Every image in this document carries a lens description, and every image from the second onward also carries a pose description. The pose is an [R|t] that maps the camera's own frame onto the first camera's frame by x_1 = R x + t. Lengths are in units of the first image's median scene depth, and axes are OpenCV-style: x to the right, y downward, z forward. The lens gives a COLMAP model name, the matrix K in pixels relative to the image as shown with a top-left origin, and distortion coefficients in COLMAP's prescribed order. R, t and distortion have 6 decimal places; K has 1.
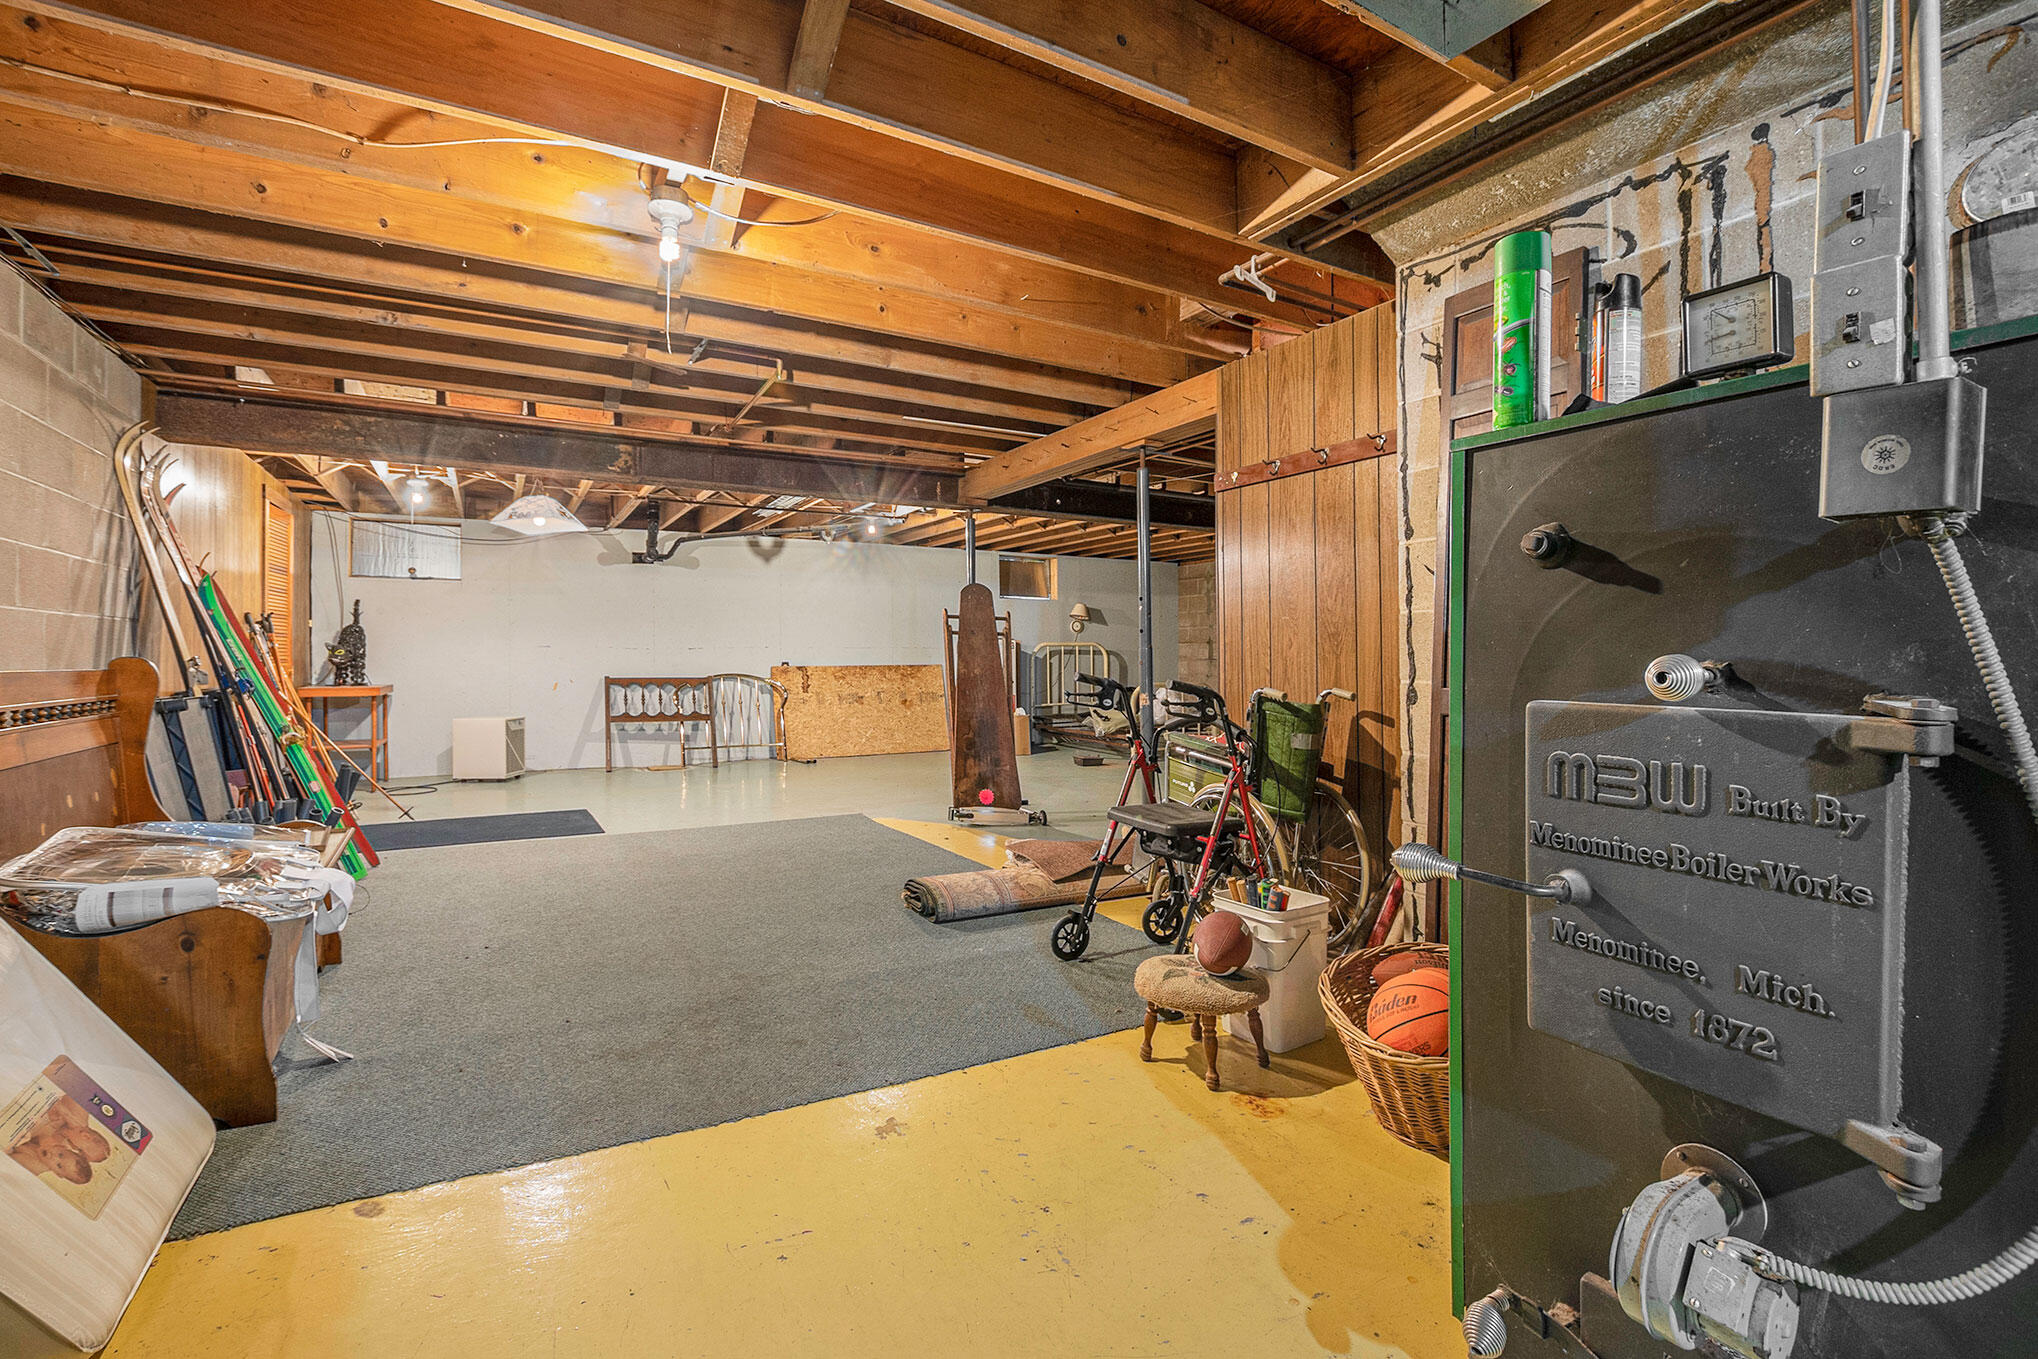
lens RADIAL K [[910.4, 0, 1023.5], [0, 910.4, 666.4], [0, 0, 1]] dist [-0.016542, 0.000354]
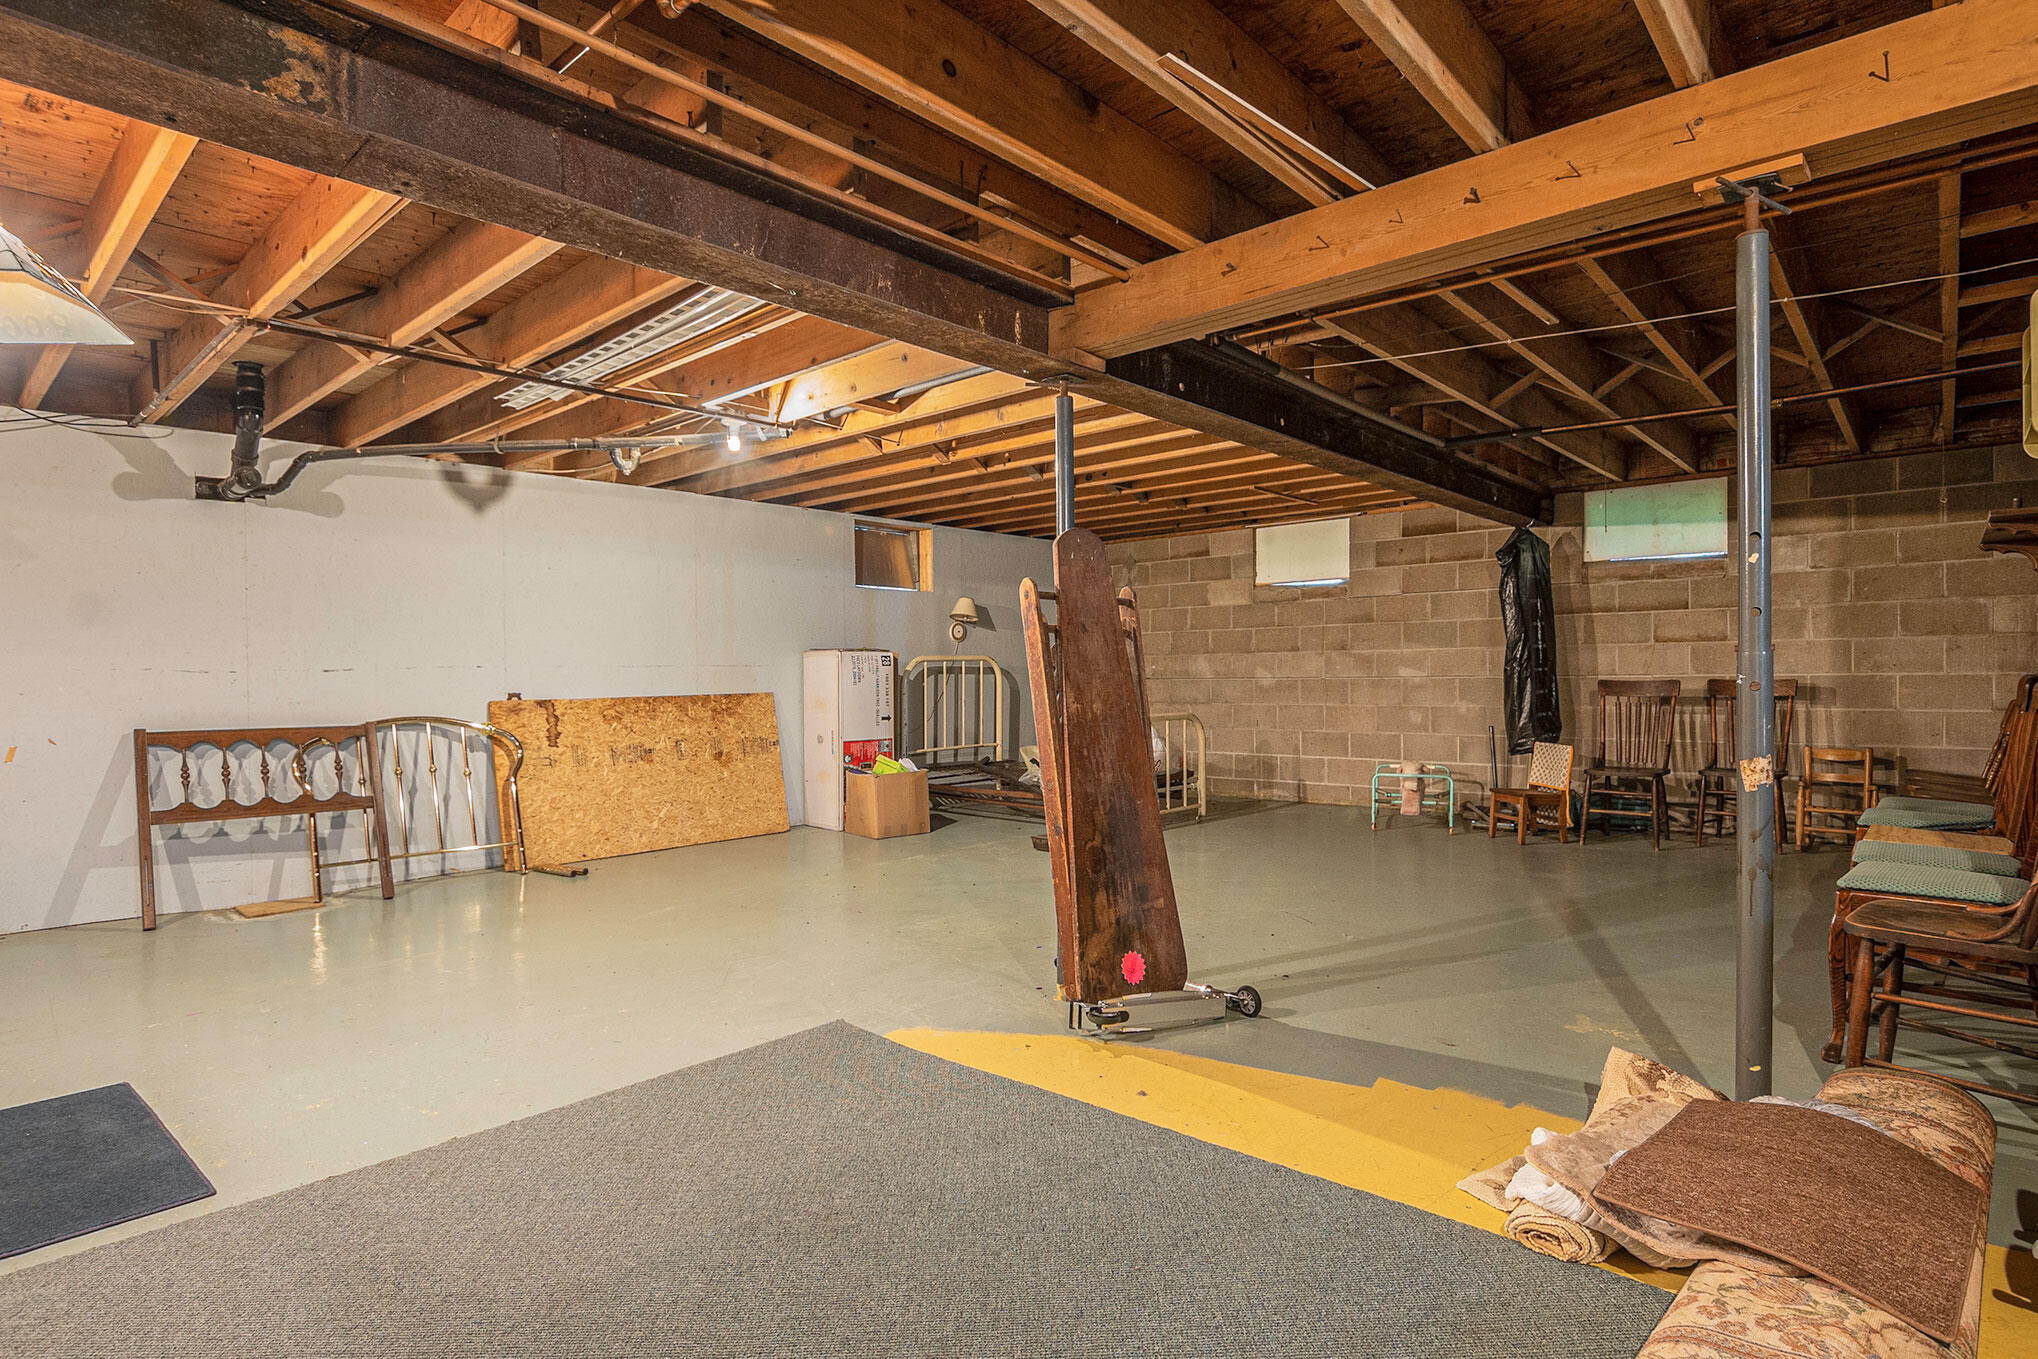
lens RADIAL K [[1046.7, 0, 1013.7], [0, 1046.7, 681.4], [0, 0, 1]] dist [-0.013258, -0.001236]
pose [[0.953202, -0.013714, 0.302023, -0.176629], [0.015553, 0.999872, -0.003683, -0.005219], [-0.301934, 0.008208, 0.953293, 0.324285]]
